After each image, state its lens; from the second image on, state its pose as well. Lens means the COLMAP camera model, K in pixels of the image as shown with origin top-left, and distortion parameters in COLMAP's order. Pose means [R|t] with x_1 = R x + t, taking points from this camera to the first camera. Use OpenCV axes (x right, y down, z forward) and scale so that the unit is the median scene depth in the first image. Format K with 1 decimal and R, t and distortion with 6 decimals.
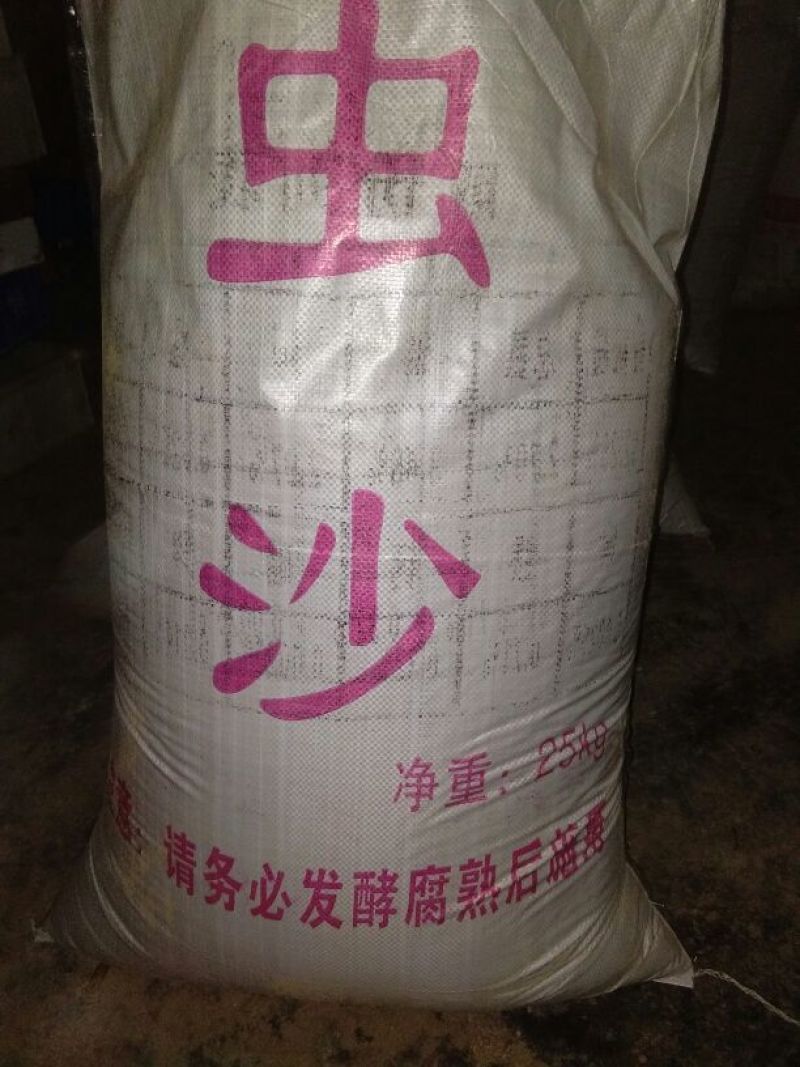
lens RADIAL K [[872.4, 0, 385.0], [0, 872.4, 532.6], [0, 0, 1]] dist [0.082663, -0.087721]
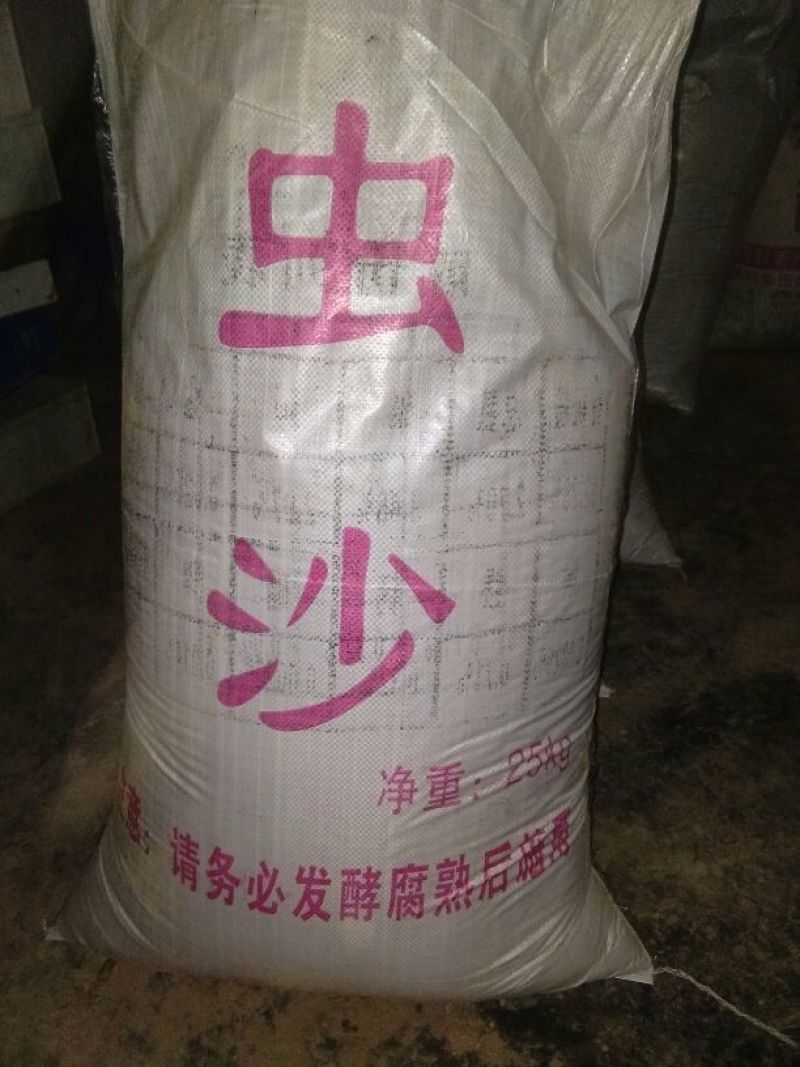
lens RADIAL K [[872.4, 0, 385.0], [0, 872.4, 532.6], [0, 0, 1]] dist [0.082663, -0.087721]
pose [[0.999956, 0.008501, 0.004001, 0.012349], [-0.008384, 0.999564, -0.028314, -0.009404], [-0.004240, 0.028279, 0.999591, -0.132943]]
